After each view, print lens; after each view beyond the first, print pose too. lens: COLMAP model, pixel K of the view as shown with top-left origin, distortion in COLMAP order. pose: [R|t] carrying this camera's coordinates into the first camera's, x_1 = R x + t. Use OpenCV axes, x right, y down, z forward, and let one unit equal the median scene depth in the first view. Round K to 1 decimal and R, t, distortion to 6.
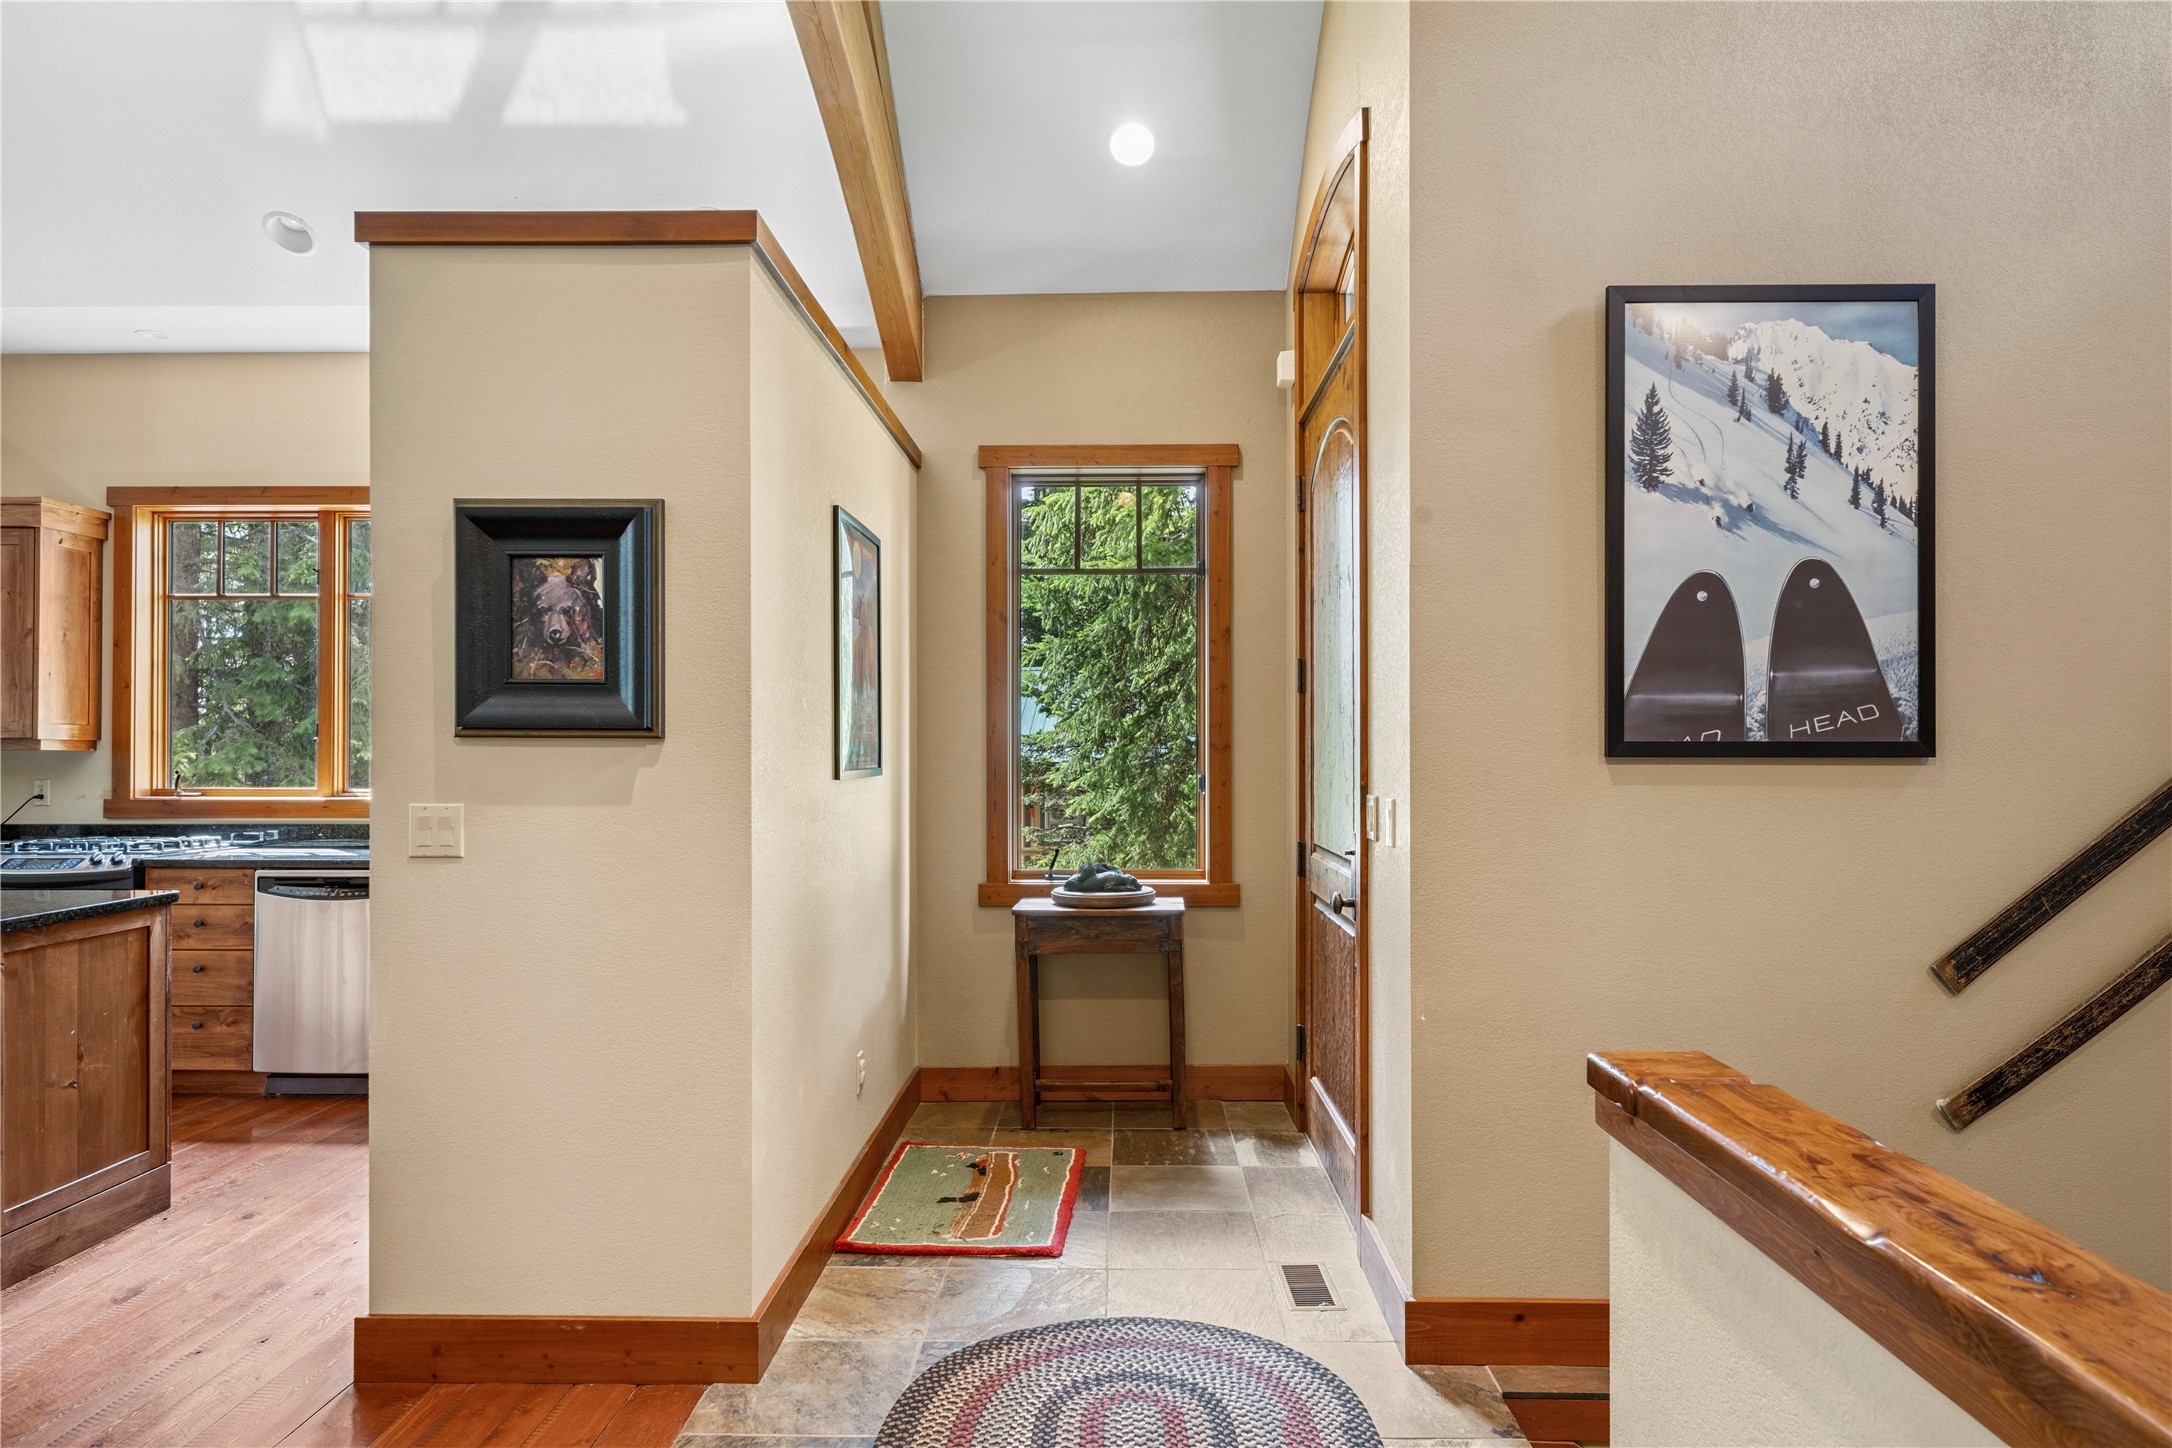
lens RADIAL K [[1339.9, 0, 1127.5], [0, 1339.9, 740.3], [0, 0, 1]] dist [0.008024, -0.001436]
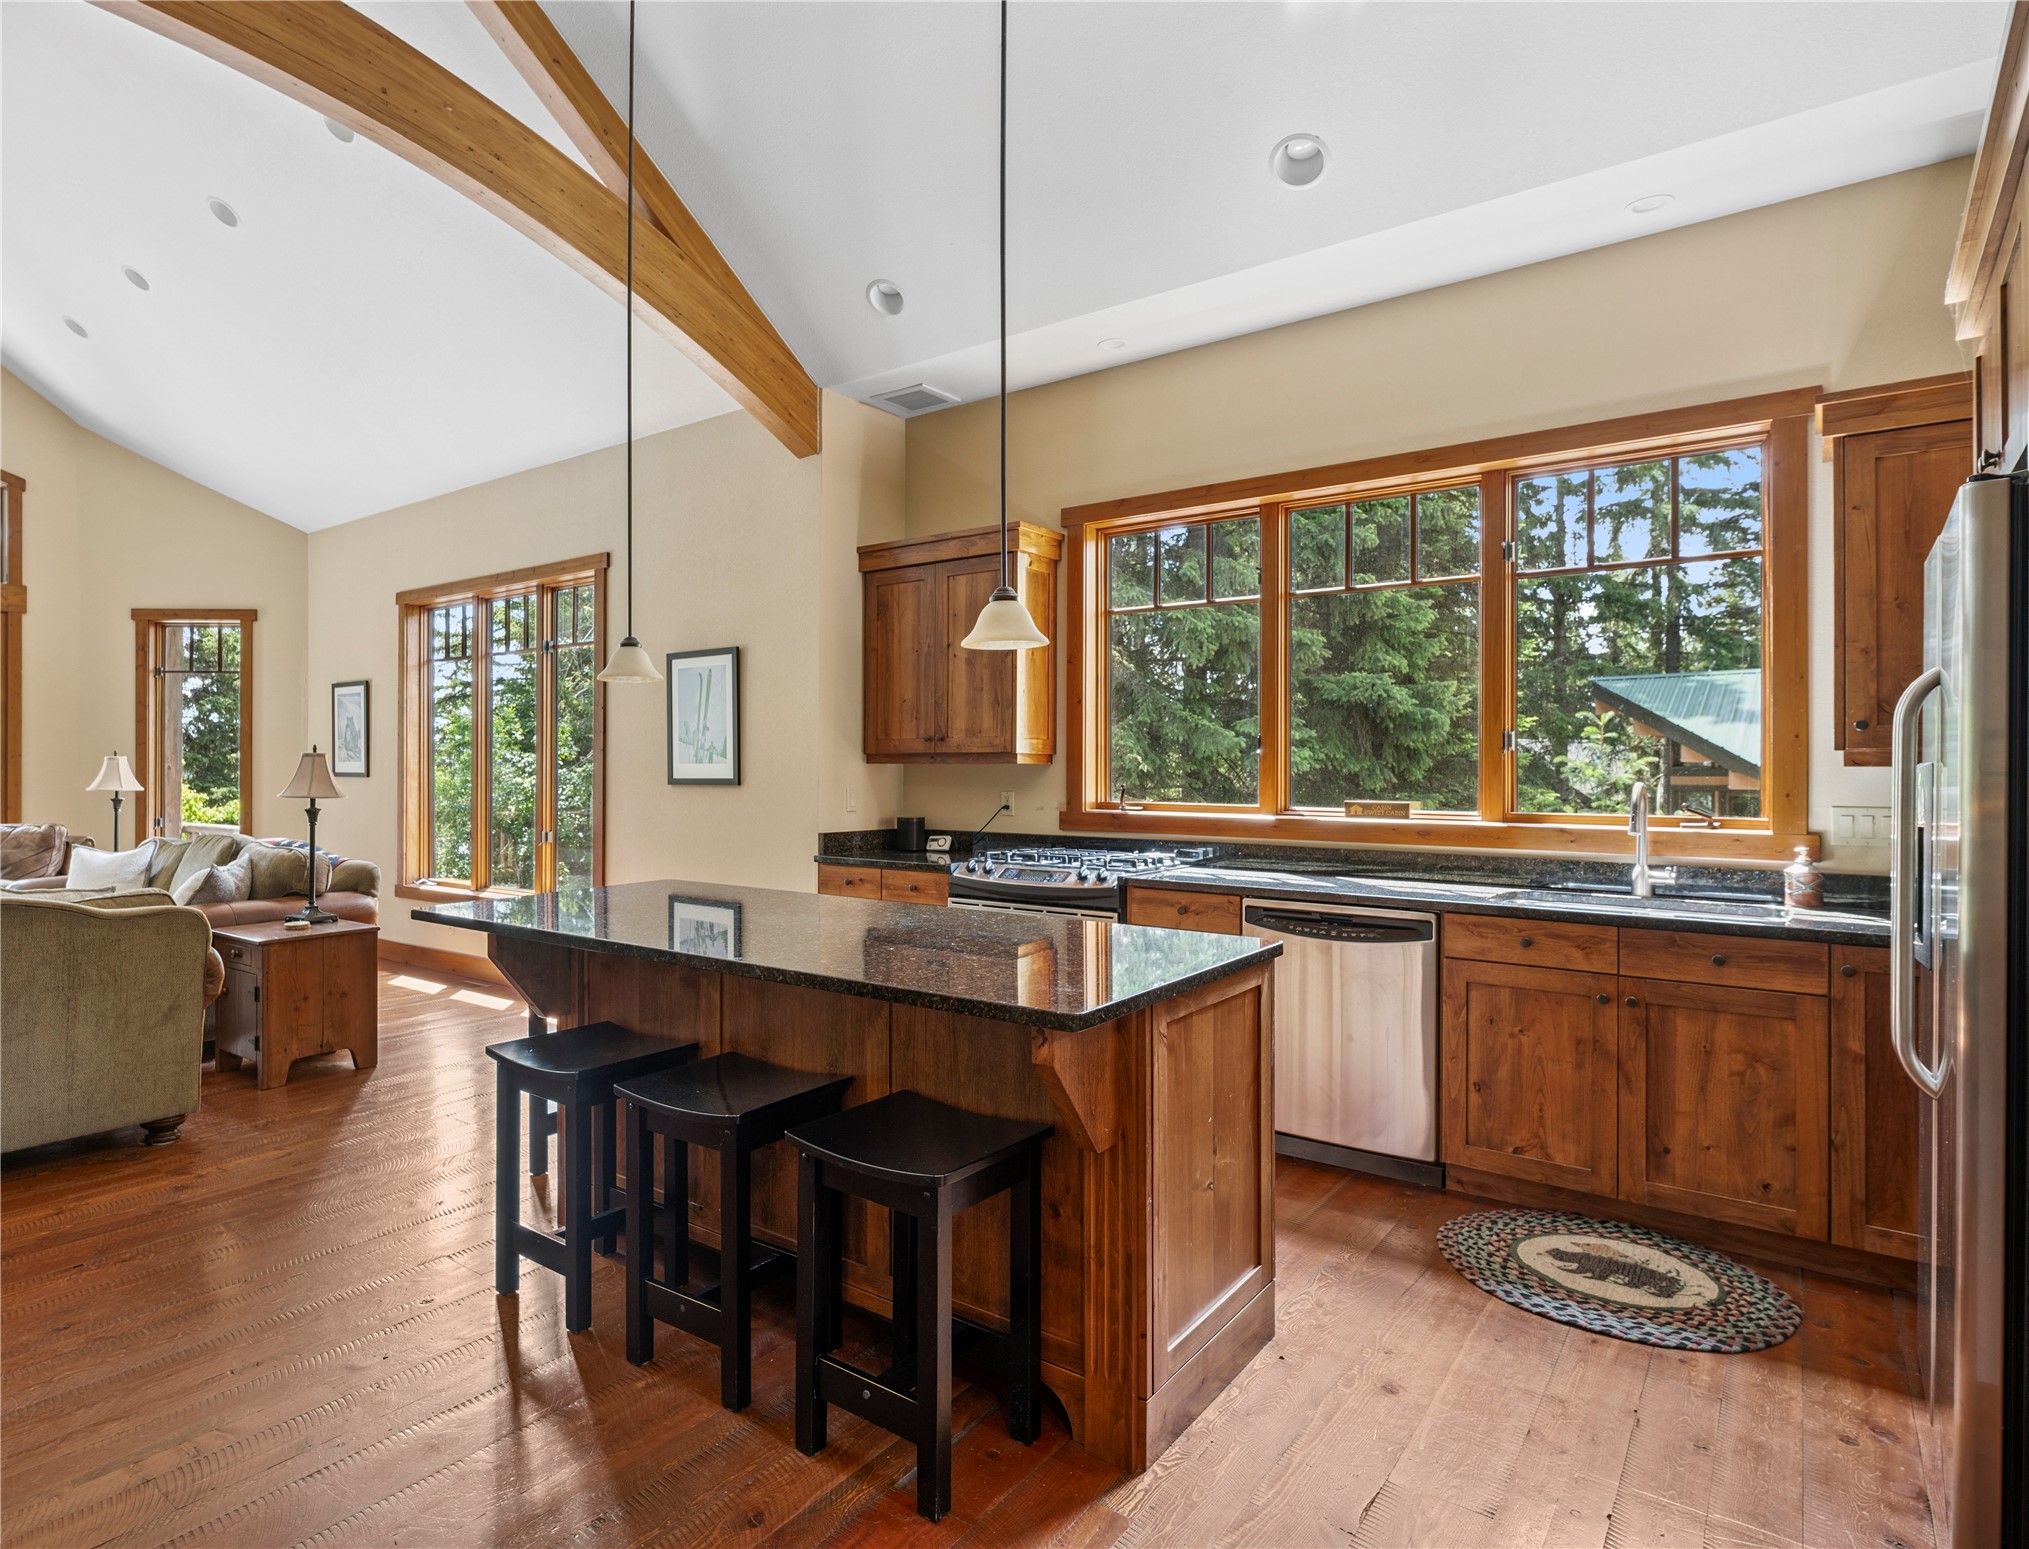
lens RADIAL K [[1155.3, 0, 867.5], [0, 1155.3, 758.6], [0, 0, 1]] dist [0.005158, -0.003431]
pose [[0.782419, -0.000729, -0.622753, -0.631843], [0.002868, 0.999993, 0.002434, 0.001374], [0.622746, -0.003690, 0.782415, 0.416498]]
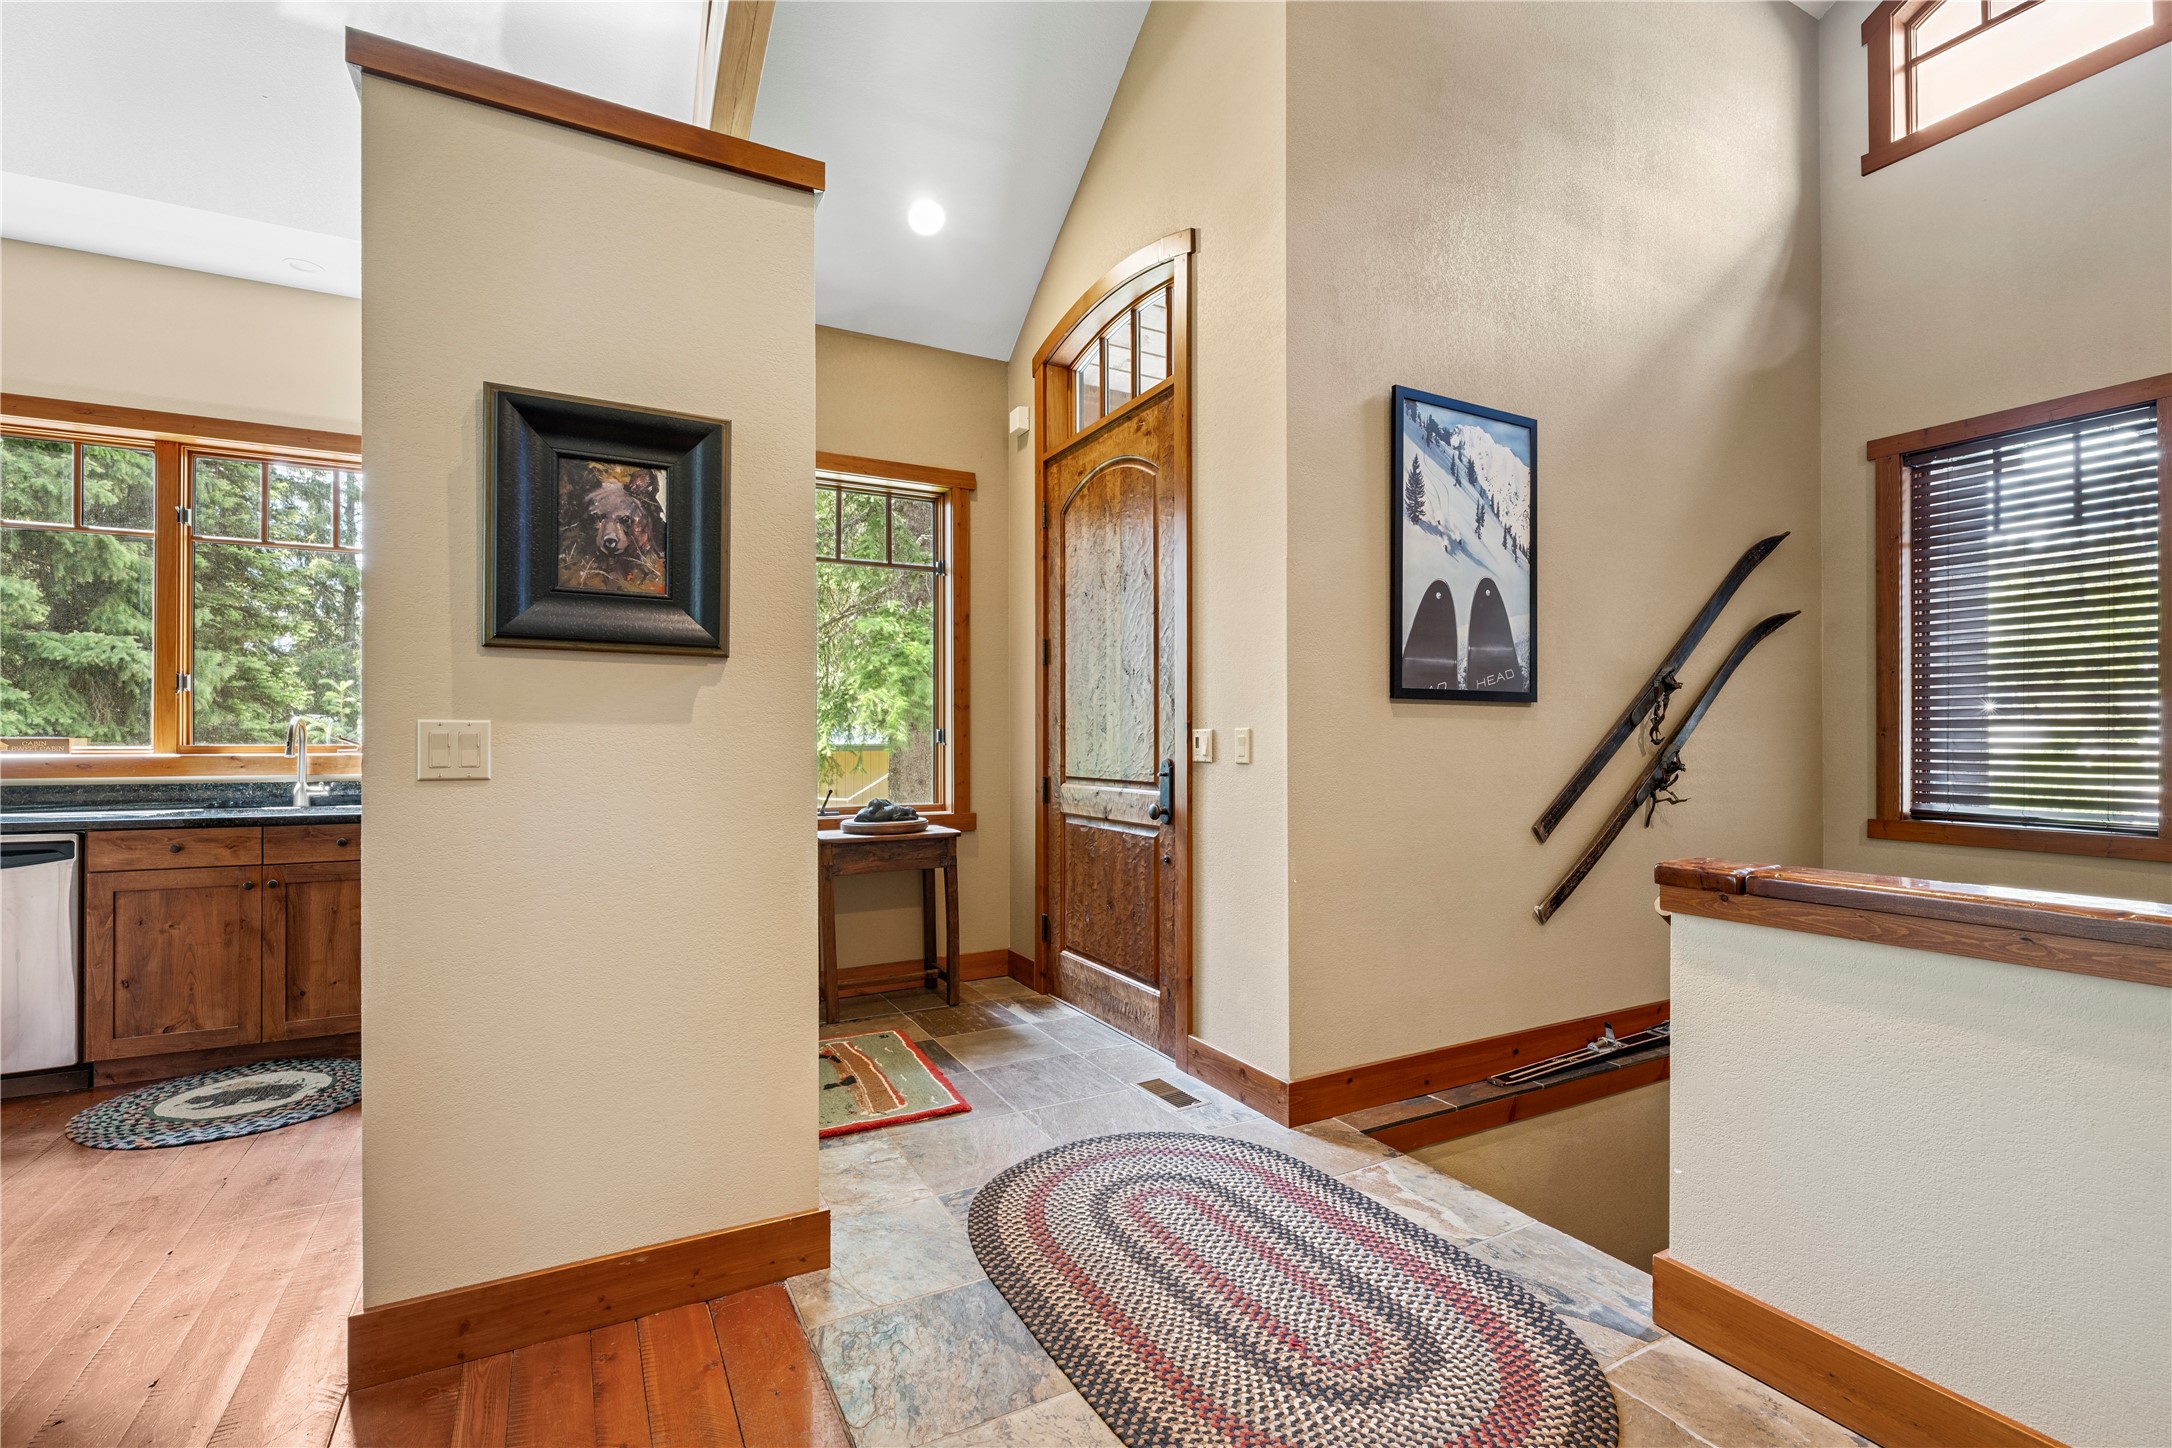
lens RADIAL K [[954.9, 0, 1104.2], [0, 954.9, 739.9], [0, 0, 1]] dist [-0.001746, -0.001619]
pose [[0.867621, 0.001143, 0.497224, -0.451063], [-0.002568, 0.999994, 0.002184, 0.057478], [-0.497219, -0.003172, 0.867619, 0.231185]]
